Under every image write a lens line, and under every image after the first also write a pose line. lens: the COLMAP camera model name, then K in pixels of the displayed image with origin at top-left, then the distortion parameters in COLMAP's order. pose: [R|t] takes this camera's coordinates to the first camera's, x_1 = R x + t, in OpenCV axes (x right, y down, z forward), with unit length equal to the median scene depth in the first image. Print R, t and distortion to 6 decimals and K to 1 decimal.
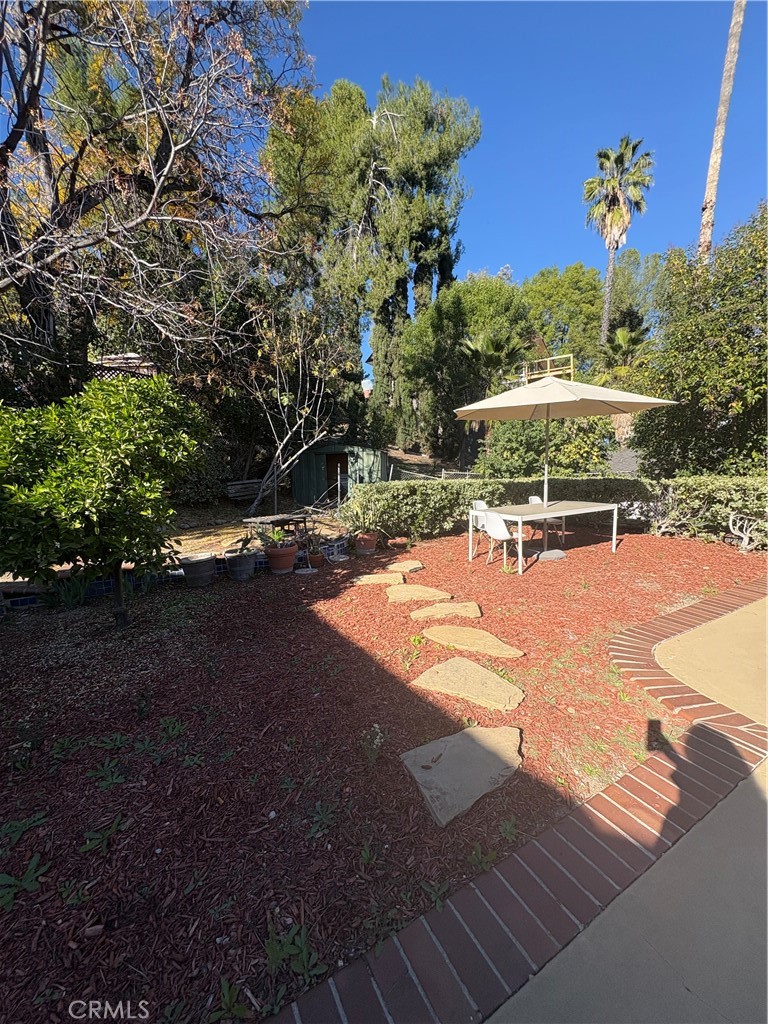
lens RADIAL K [[407.9, 0, 383.4], [0, 407.9, 513.0], [0, 0, 1]] dist [-0.000961, 0.000515]
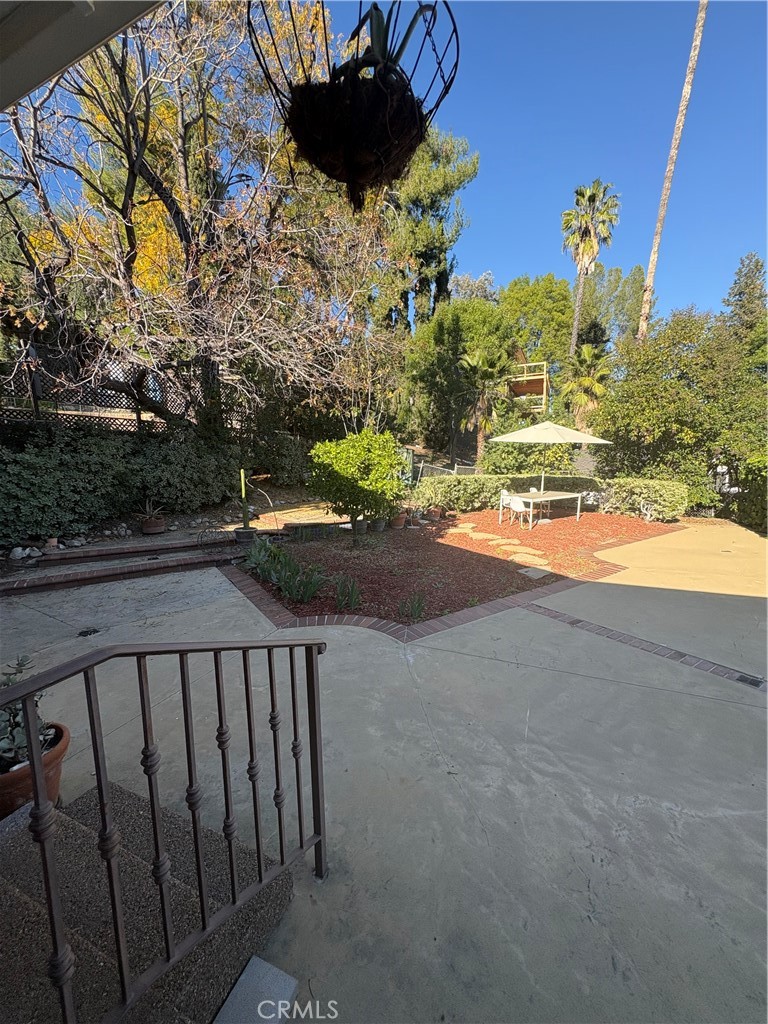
lens RADIAL K [[407.9, 0, 383.4], [0, 407.9, 513.0], [0, 0, 1]] dist [-0.000961, 0.000515]
pose [[0.996460, 0.020454, 0.081546, -0.232028], [-0.023837, 0.998886, 0.040724, 0.005319], [-0.080622, -0.042523, 0.995837, -0.382644]]
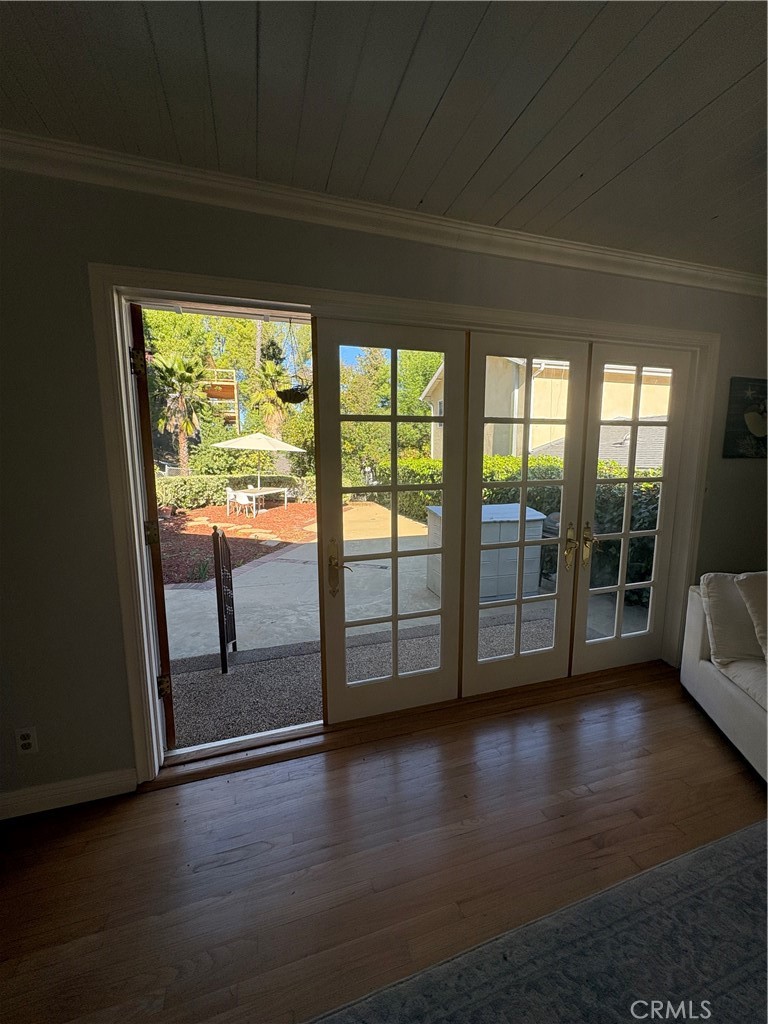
lens RADIAL K [[407.9, 0, 383.4], [0, 407.9, 513.0], [0, 0, 1]] dist [-0.000961, 0.000515]
pose [[0.693261, -0.052854, 0.718746, -0.402369], [0.031430, 0.998576, 0.043116, 0.019112], [-0.720001, -0.007300, 0.693935, -0.564519]]
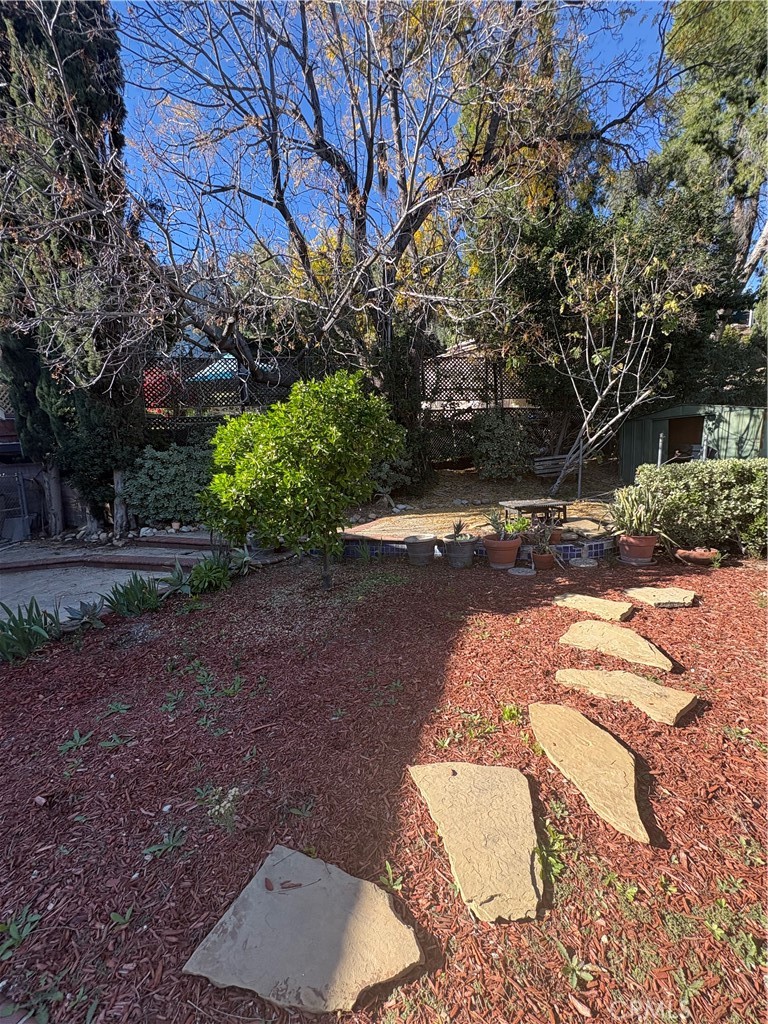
lens RADIAL K [[407.9, 0, 383.4], [0, 407.9, 513.0], [0, 0, 1]] dist [-0.000961, 0.000515]
pose [[0.641942, 0.098796, -0.760362, 0.127706], [-0.043442, 0.994758, 0.092576, -0.021675], [0.765522, -0.026397, 0.642868, 0.121869]]
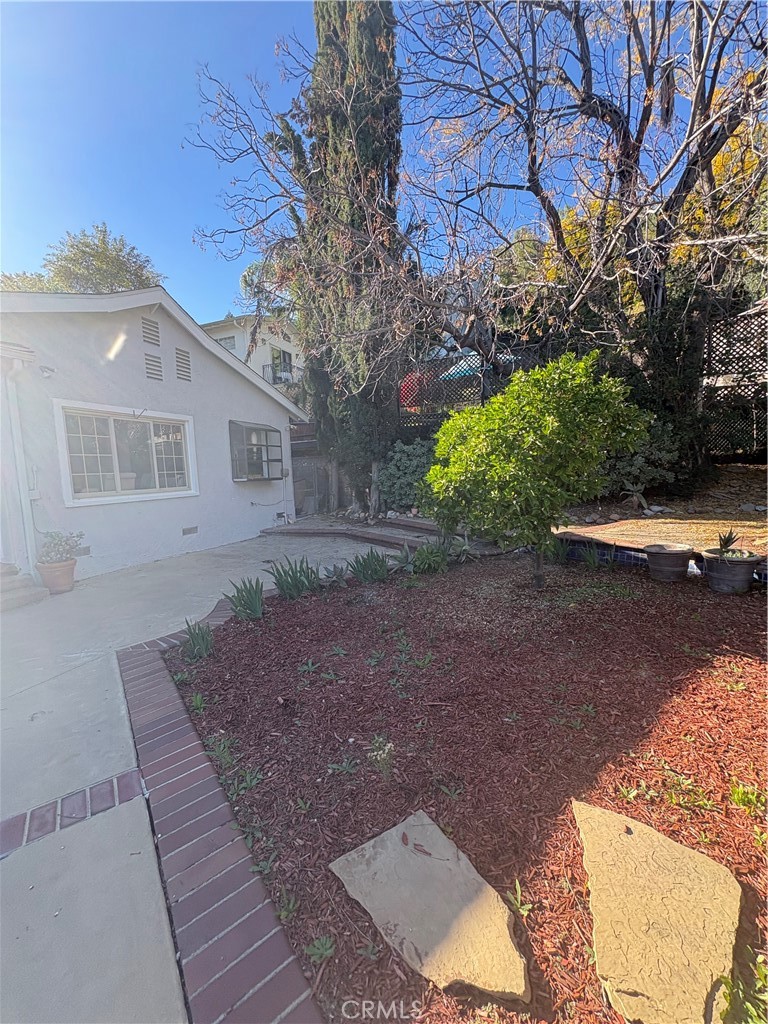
lens RADIAL K [[407.9, 0, 383.4], [0, 407.9, 513.0], [0, 0, 1]] dist [-0.000961, 0.000515]
pose [[0.113595, 0.143954, -0.983043, 0.140536], [-0.052274, 0.988943, 0.138777, -0.022938], [0.992151, 0.035624, 0.119864, 0.145421]]
